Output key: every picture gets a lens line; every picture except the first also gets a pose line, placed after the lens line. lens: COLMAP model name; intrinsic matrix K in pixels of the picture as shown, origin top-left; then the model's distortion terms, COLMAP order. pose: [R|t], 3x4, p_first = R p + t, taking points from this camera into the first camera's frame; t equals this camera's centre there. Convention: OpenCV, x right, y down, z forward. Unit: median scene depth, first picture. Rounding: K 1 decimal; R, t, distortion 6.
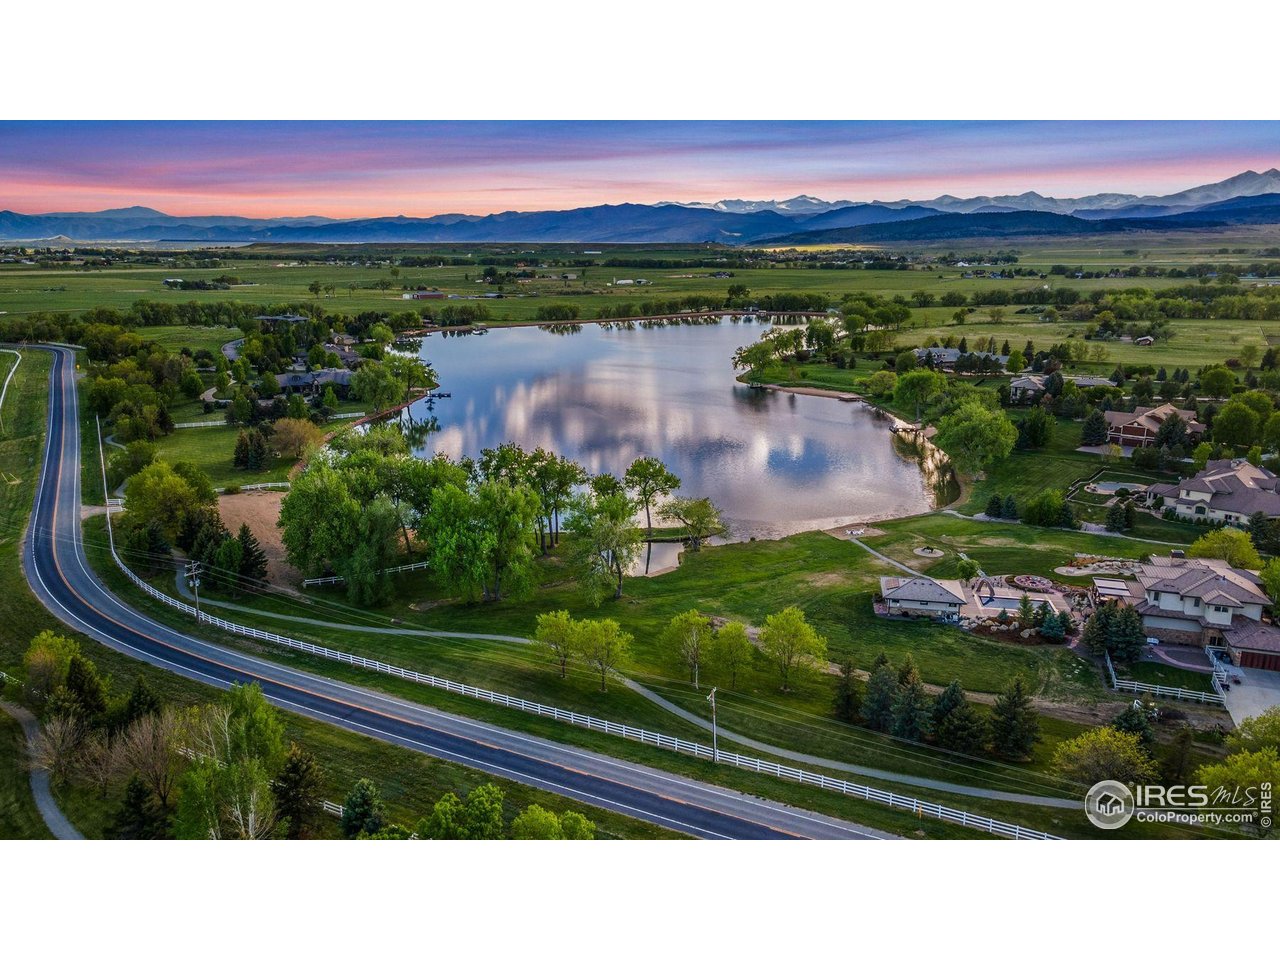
lens RADIAL K [[932.4, 0, 644.1], [0, 932.4, 486.0], [0, 0, 1]] dist [0.029030, 0.021832]
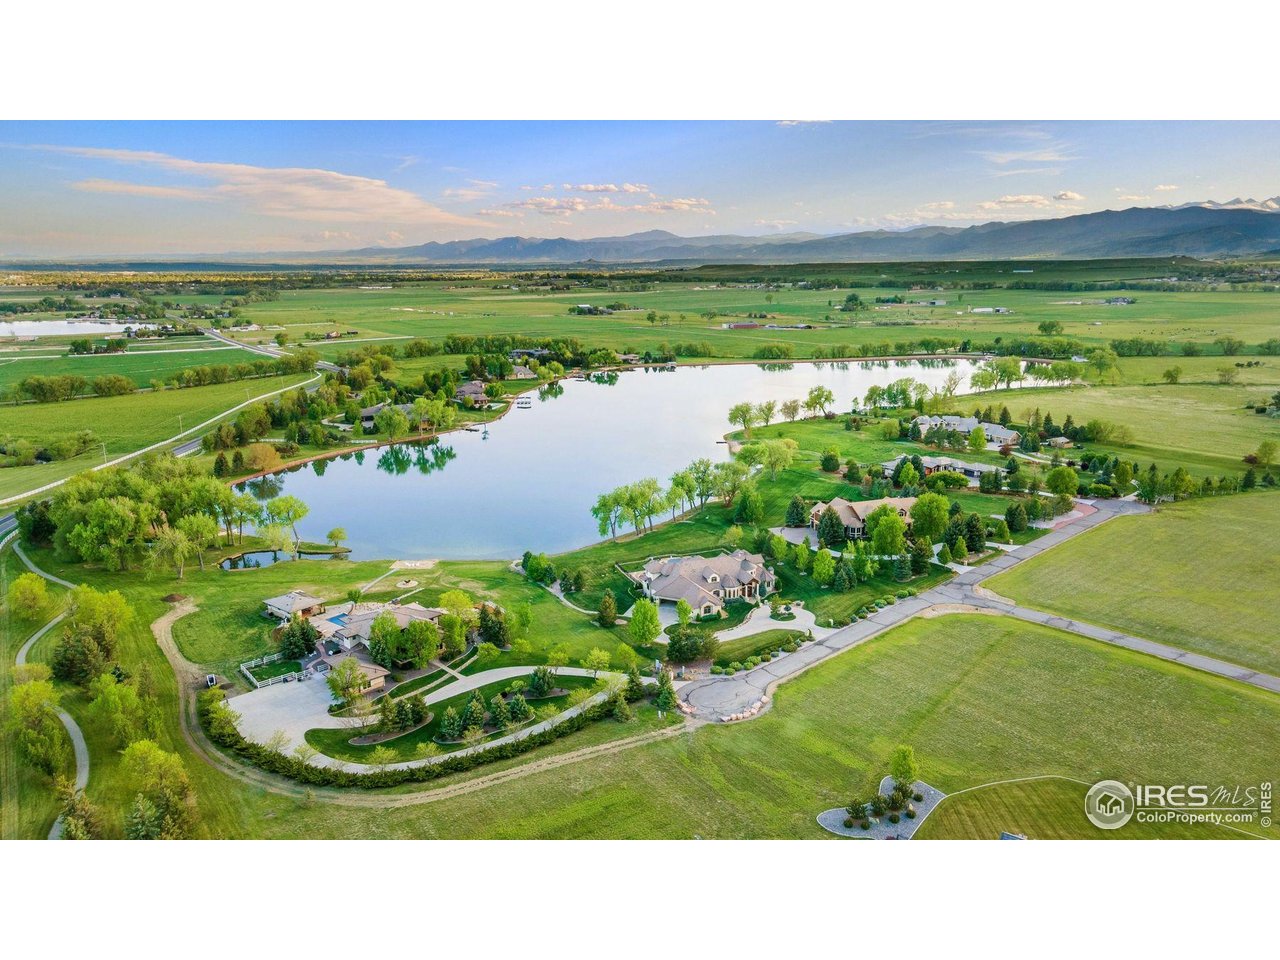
lens RADIAL K [[932.4, 0, 632.1], [0, 932.4, 478.3], [0, 0, 1]] dist [0.029030, 0.021832]
pose [[0.875606, 0.100341, -0.472490, 0.109628], [-0.110169, 0.993889, 0.006908, -0.011565], [0.470295, 0.046005, 0.881309, -0.007302]]
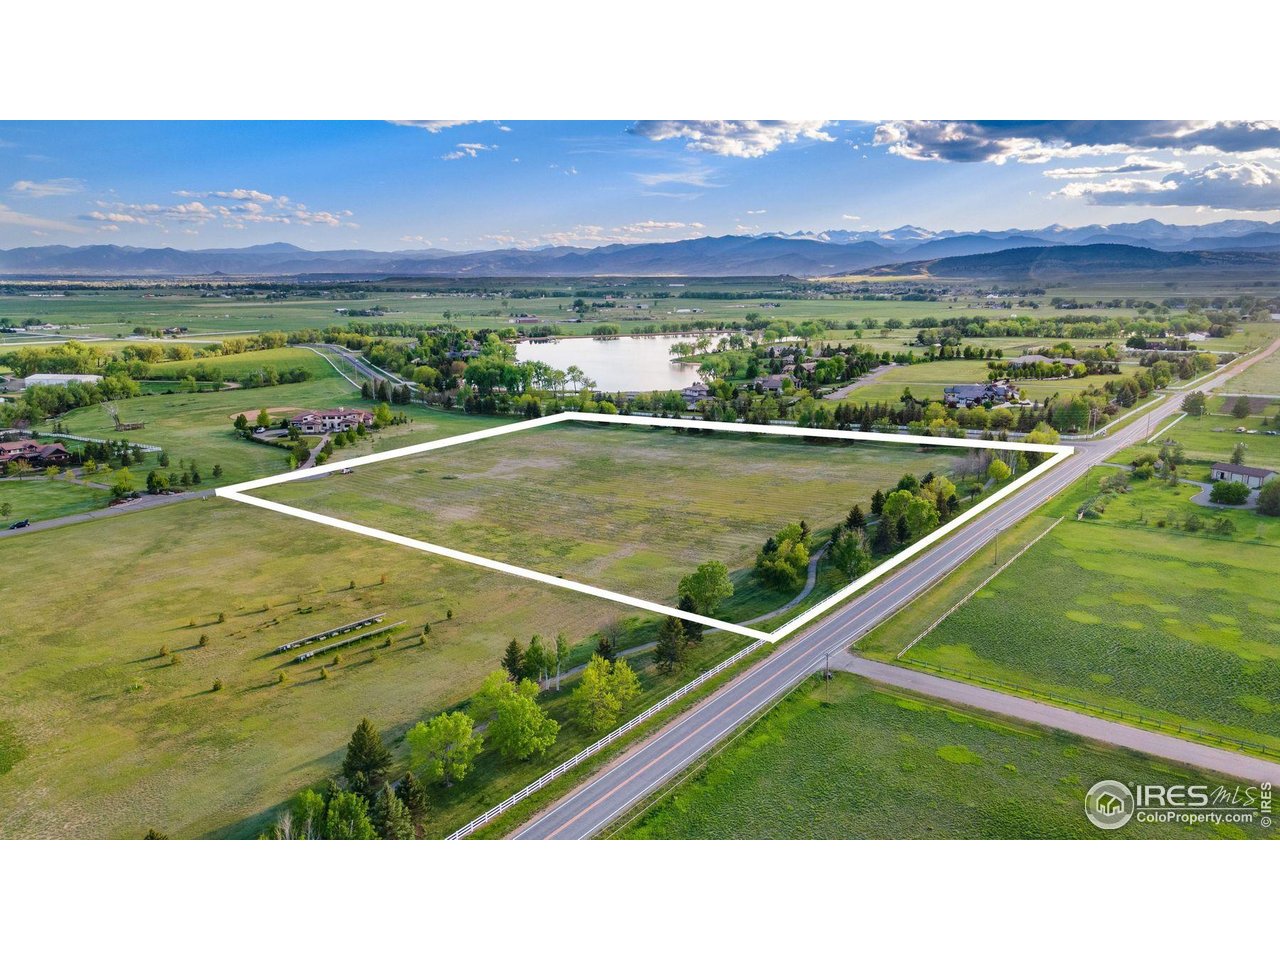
lens RADIAL K [[932.4, 0, 632.6], [0, 932.4, 484.2], [0, 0, 1]] dist [0.029030, 0.021832]
pose [[0.992474, 0.025086, -0.119862, 0.053970], [-0.028903, 0.999125, -0.030216, 0.042455], [0.119000, 0.033453, 0.992331, -0.192204]]
